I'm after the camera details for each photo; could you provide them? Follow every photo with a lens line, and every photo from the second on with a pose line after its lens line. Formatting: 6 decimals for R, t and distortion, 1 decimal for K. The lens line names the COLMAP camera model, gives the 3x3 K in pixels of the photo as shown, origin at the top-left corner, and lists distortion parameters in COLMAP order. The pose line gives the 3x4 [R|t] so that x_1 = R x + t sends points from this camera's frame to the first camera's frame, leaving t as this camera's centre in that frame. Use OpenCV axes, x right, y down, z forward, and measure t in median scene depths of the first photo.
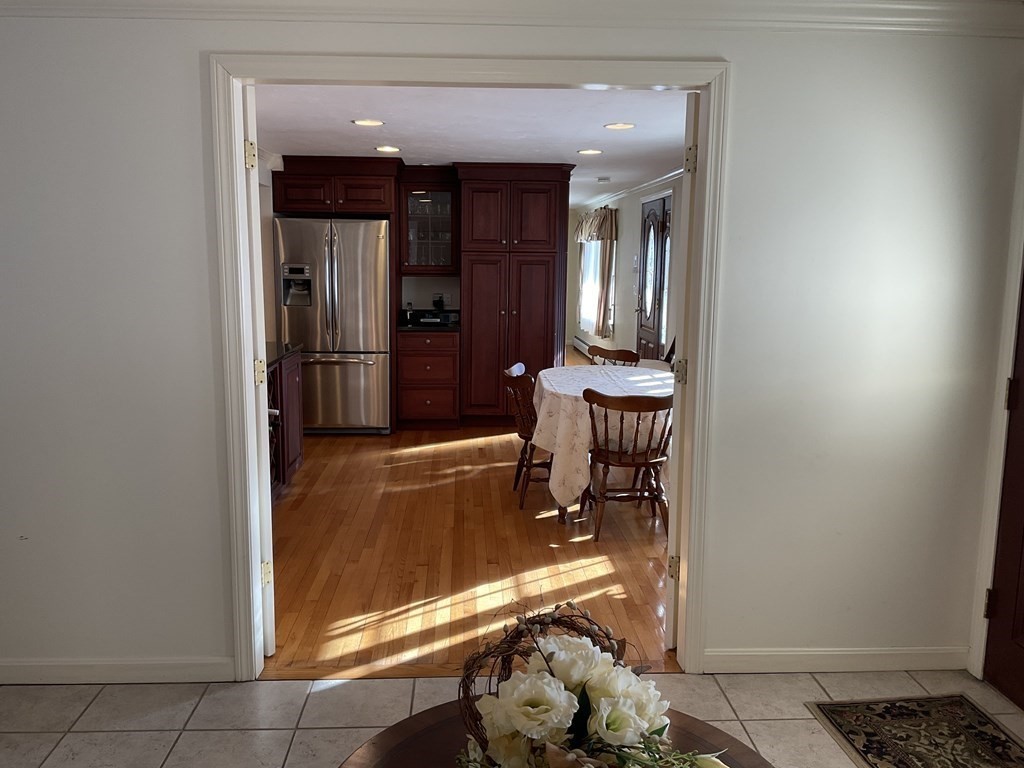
lens RADIAL K [[857.9, 0, 509.5], [0, 857.9, 386.0], [0, 0, 1]] dist [0.089767, -0.151764]
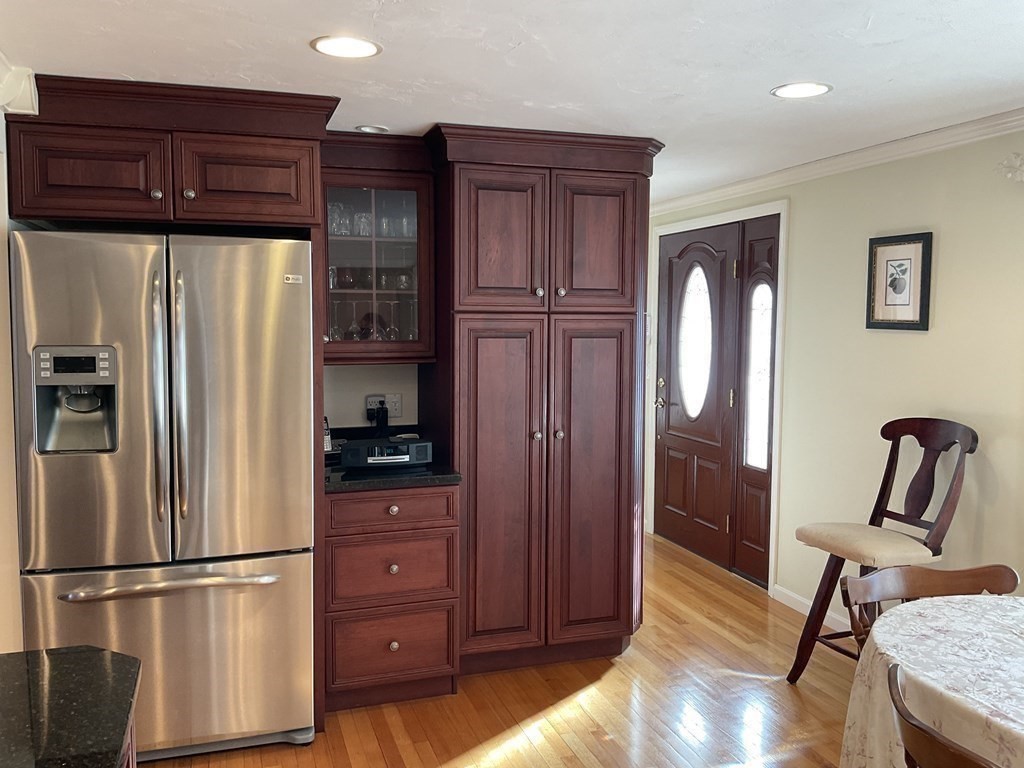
lens RADIAL K [[857.9, 0, 513.1], [0, 857.9, 381.1], [0, 0, 1]] dist [0.089767, -0.151764]
pose [[0.968371, -0.025669, 0.248192, -0.148363], [0.044797, 0.996417, -0.071731, -0.086363], [-0.245461, 0.080581, 0.966051, 0.557764]]
